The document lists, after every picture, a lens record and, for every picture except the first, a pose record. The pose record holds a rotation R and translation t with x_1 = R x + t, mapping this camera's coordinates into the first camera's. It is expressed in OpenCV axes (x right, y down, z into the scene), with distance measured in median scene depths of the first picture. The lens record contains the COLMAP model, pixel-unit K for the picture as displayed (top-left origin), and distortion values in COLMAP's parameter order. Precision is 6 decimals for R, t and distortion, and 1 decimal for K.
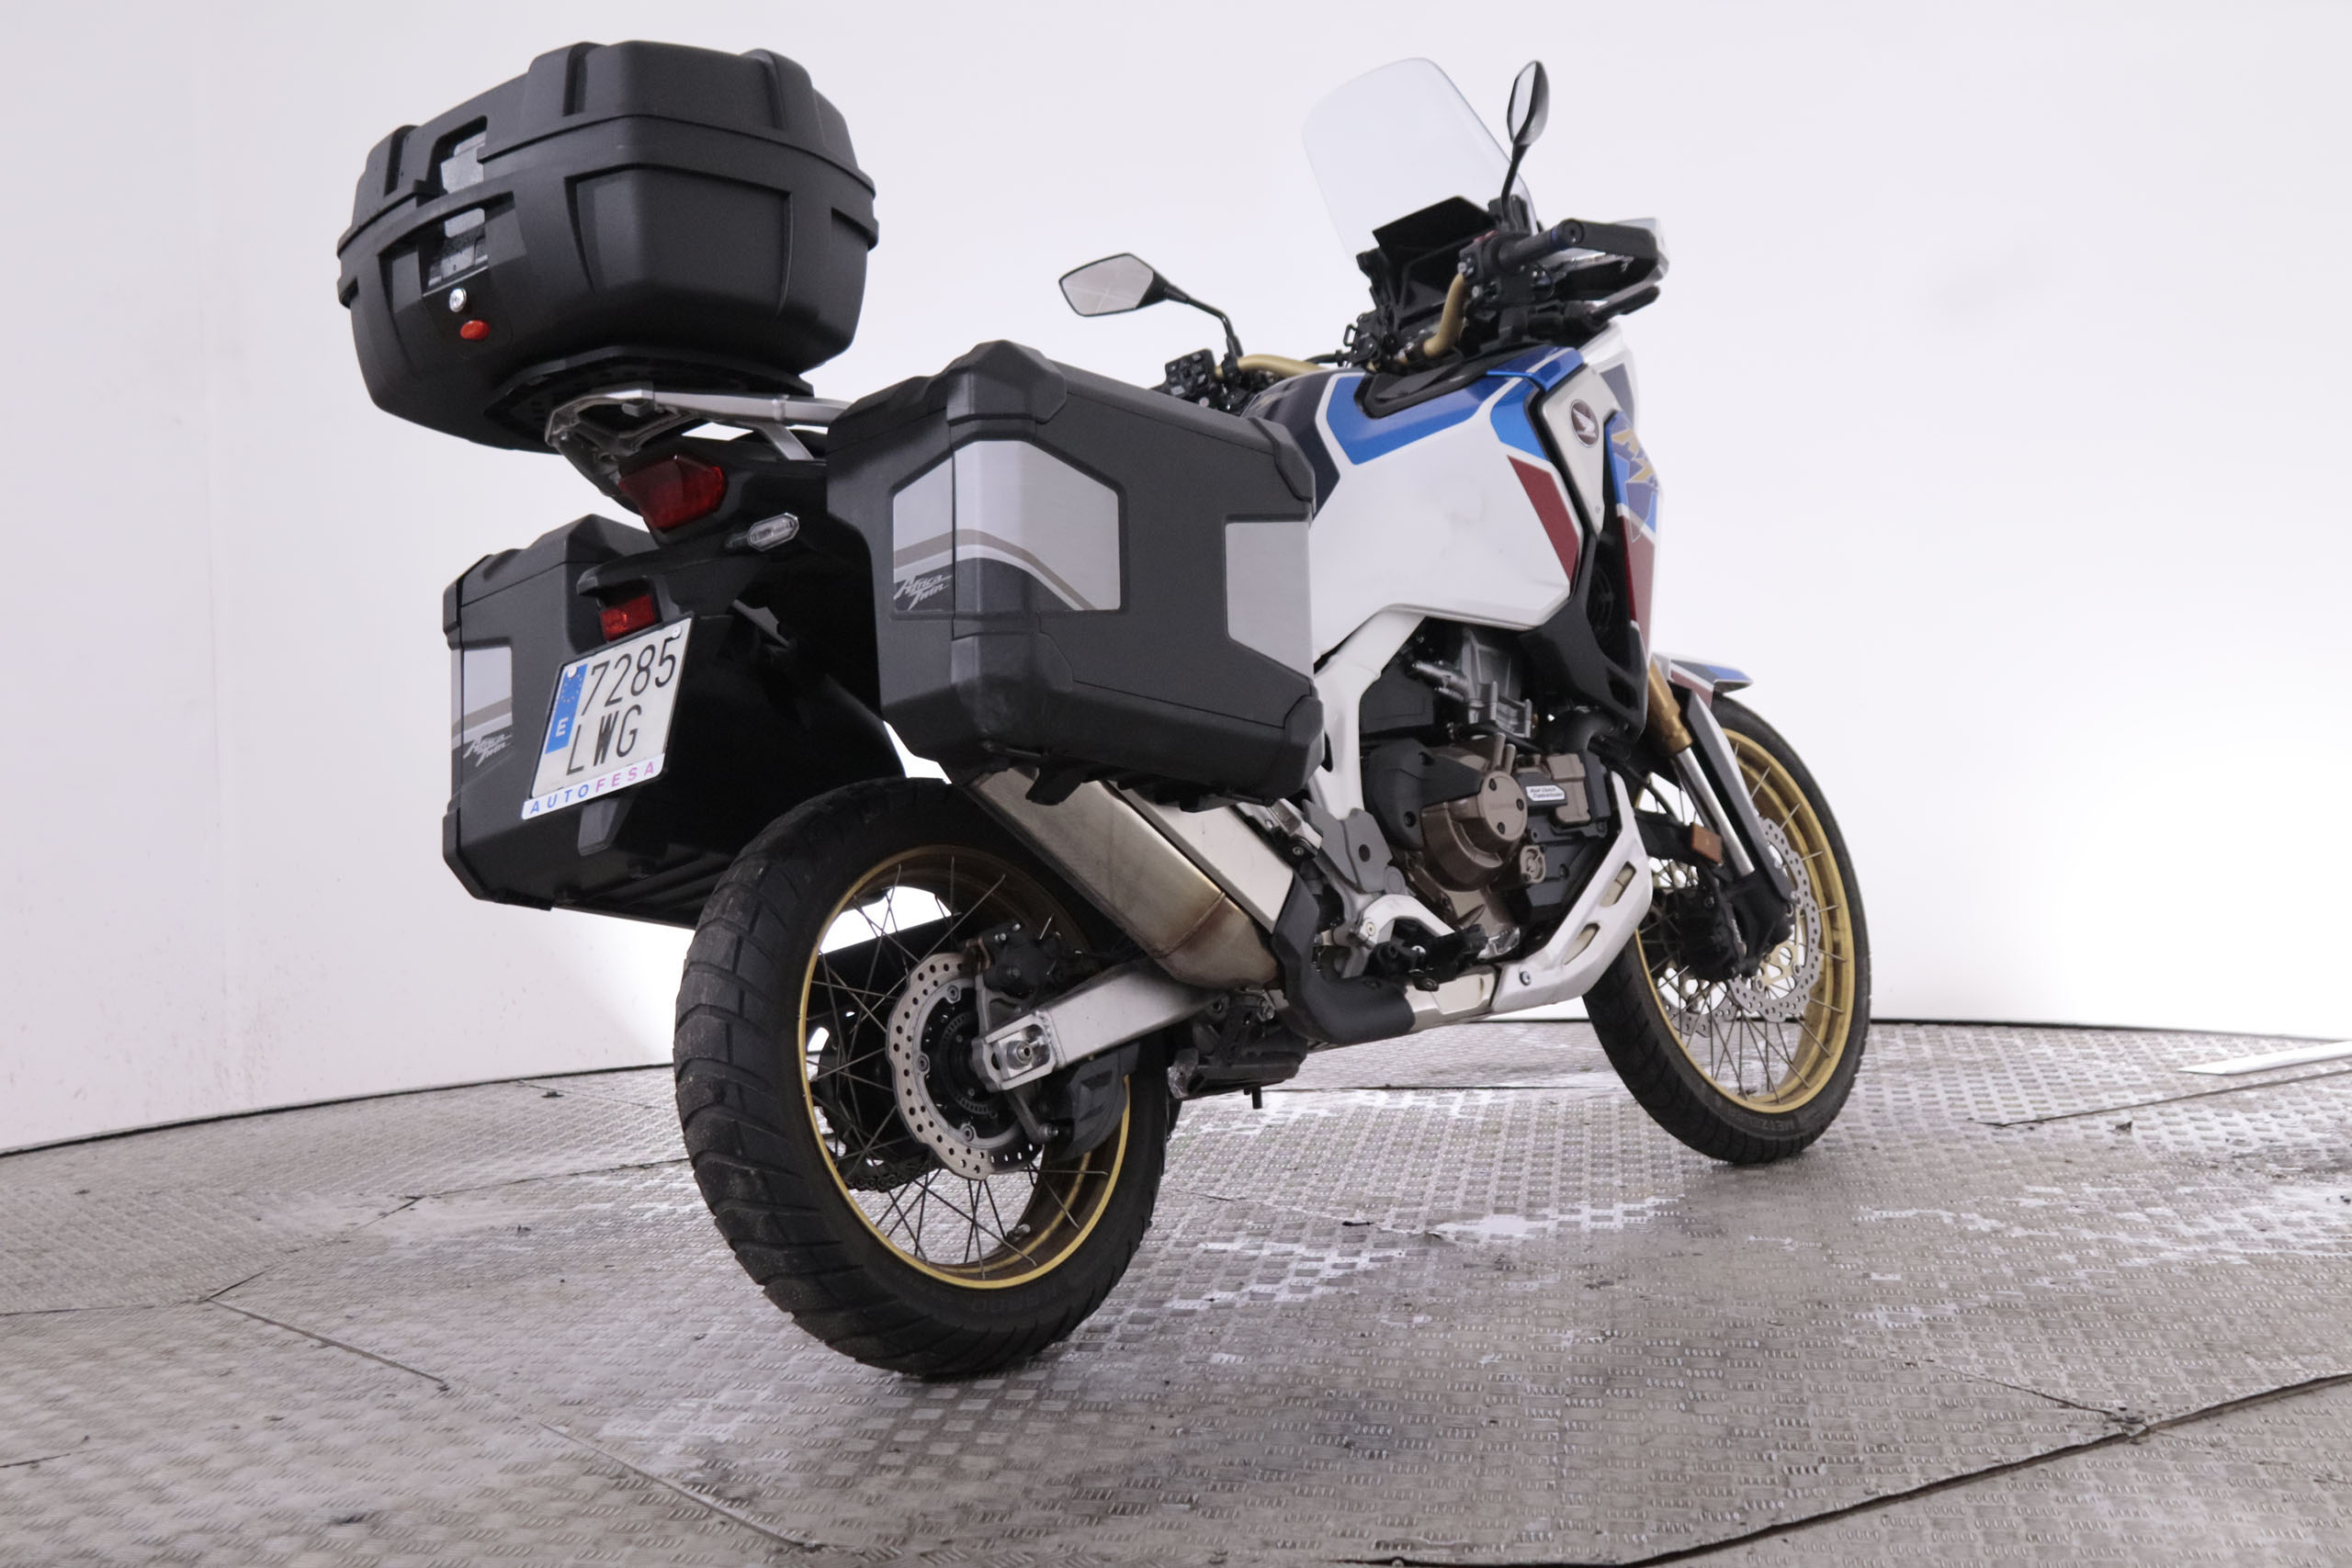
lens RADIAL K [[3630.5, 0, 1176.0], [0, 3630.5, 784.0], [0, 0, 1]] dist [-0.006879, -0.020041]
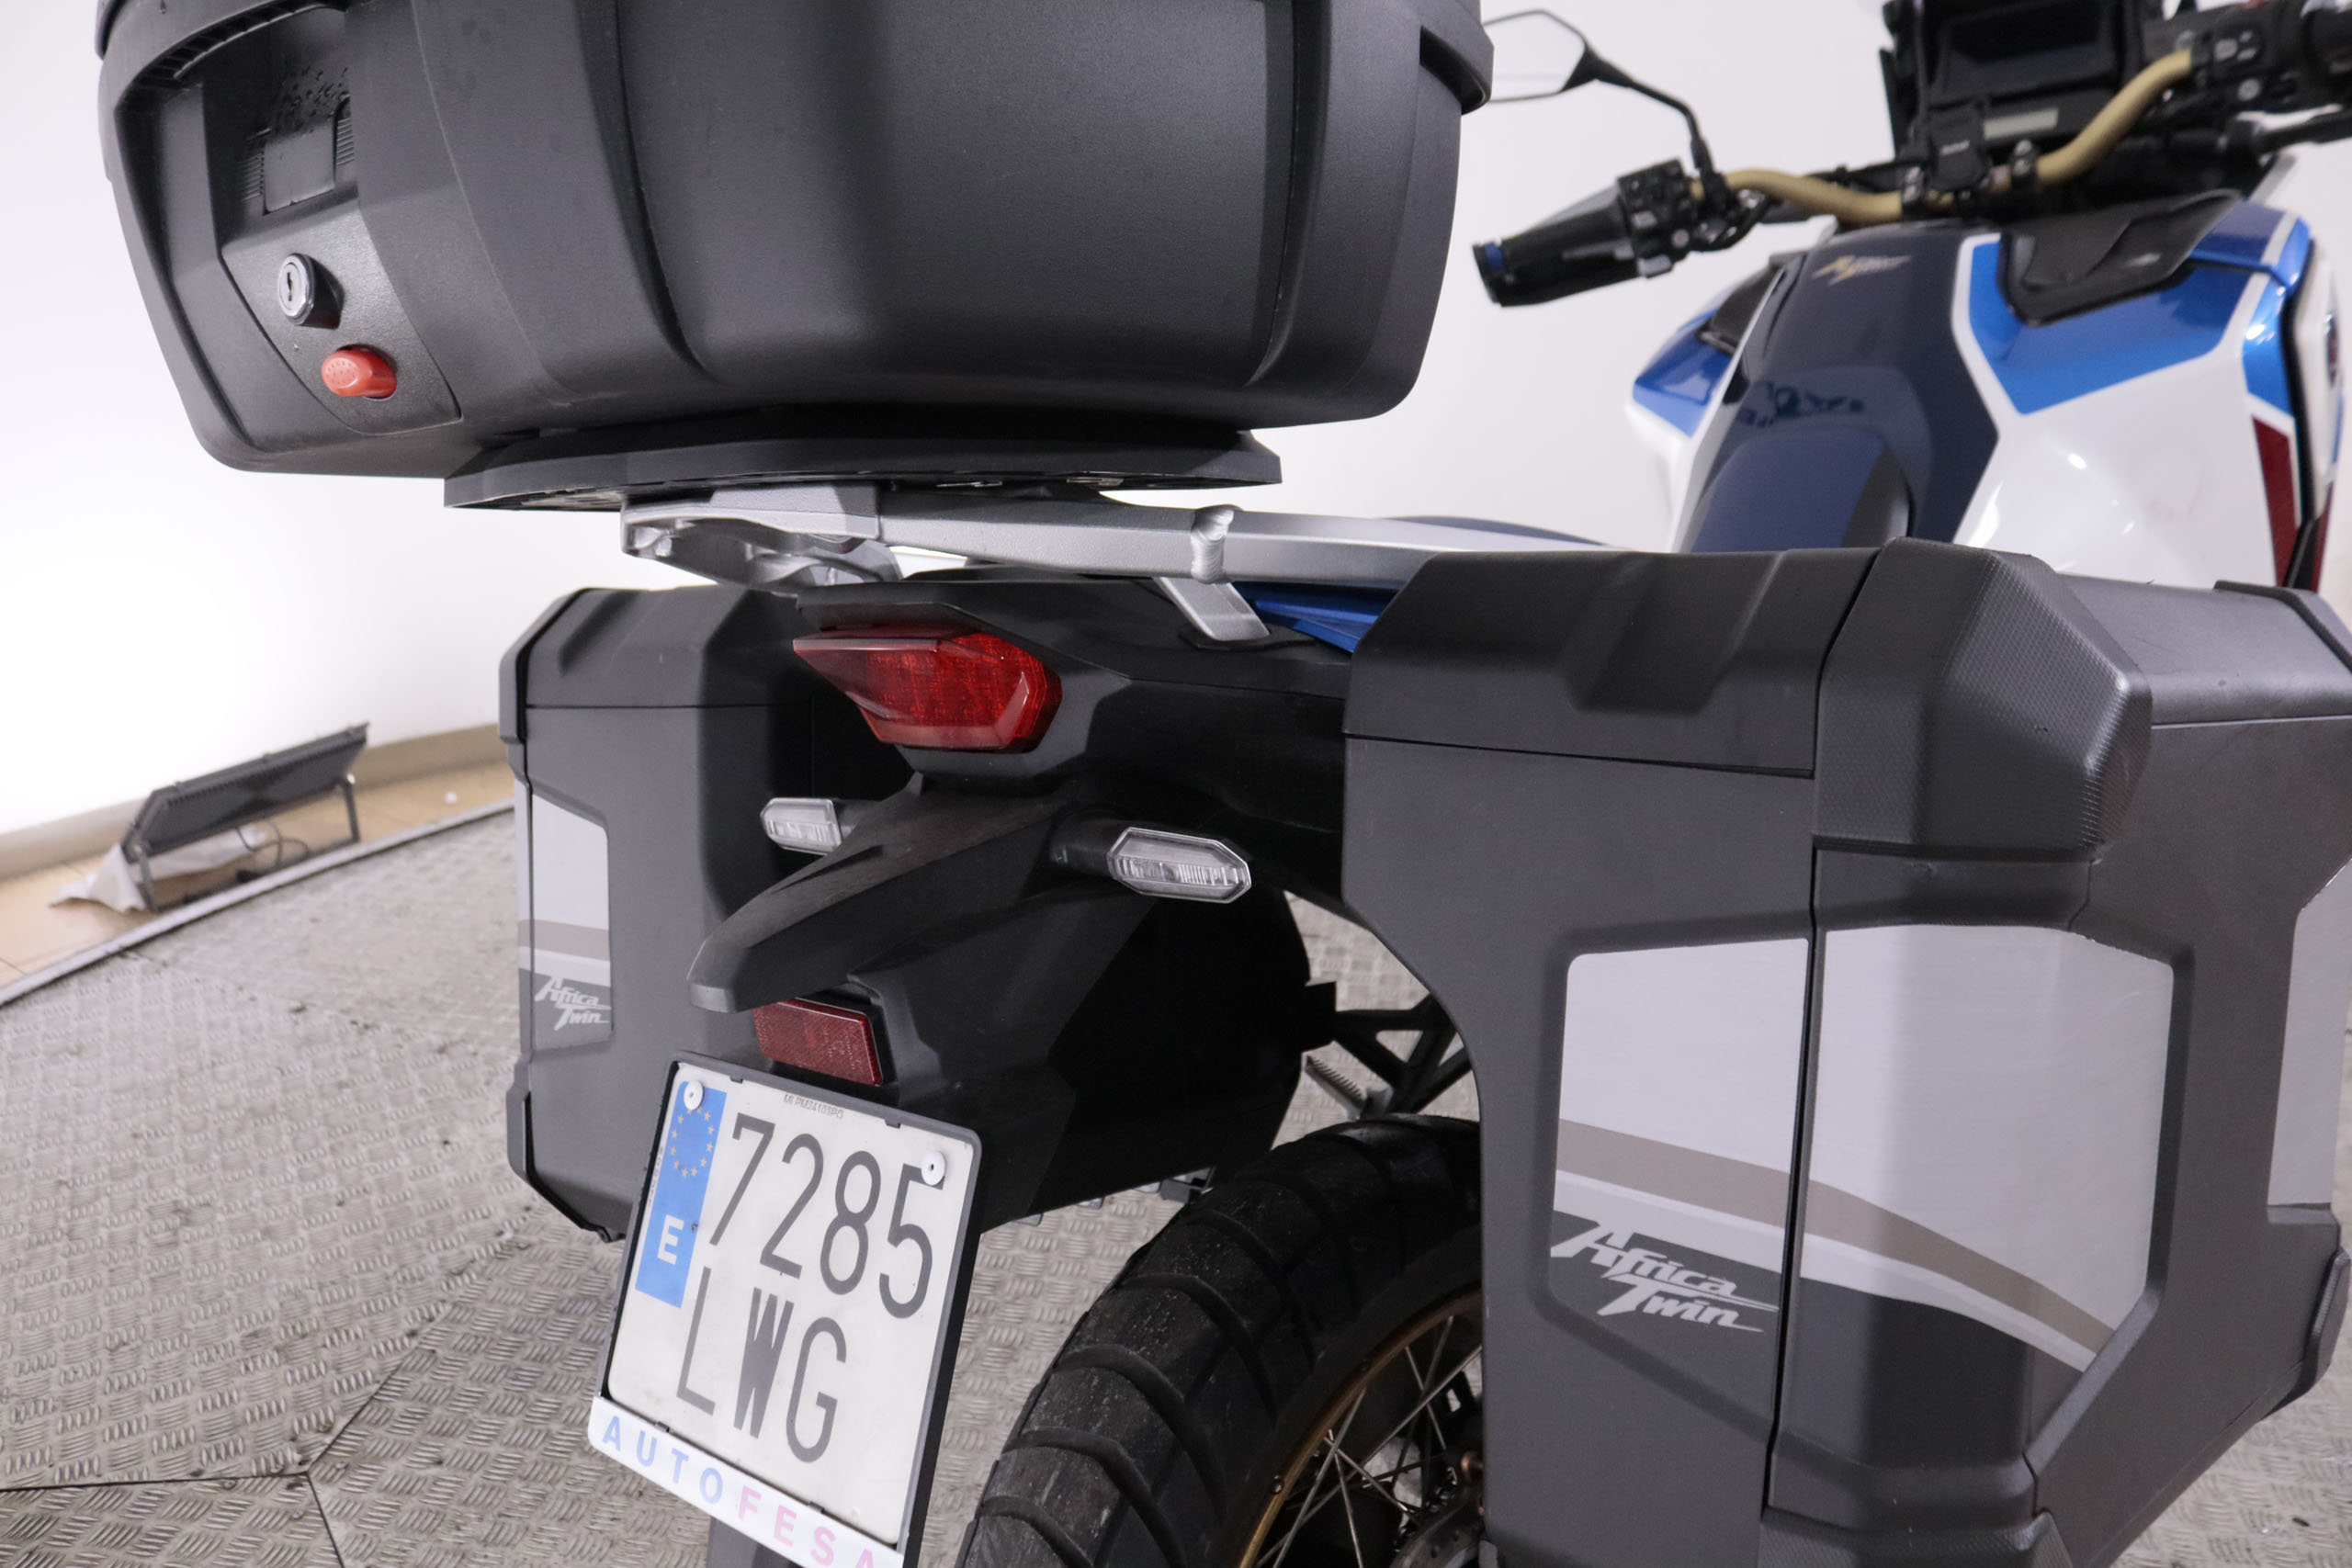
lens RADIAL K [[1943.4, 0, 1176.0], [0, 1943.4, 784.0], [0, 0, 1]] dist [-0.156975, 0.137036]
pose [[0.998415, 0.055223, 0.010833, -0.115129], [-0.055822, 0.947450, 0.314997, -0.146698], [0.007132, -0.315103, 0.949031, 0.809605]]
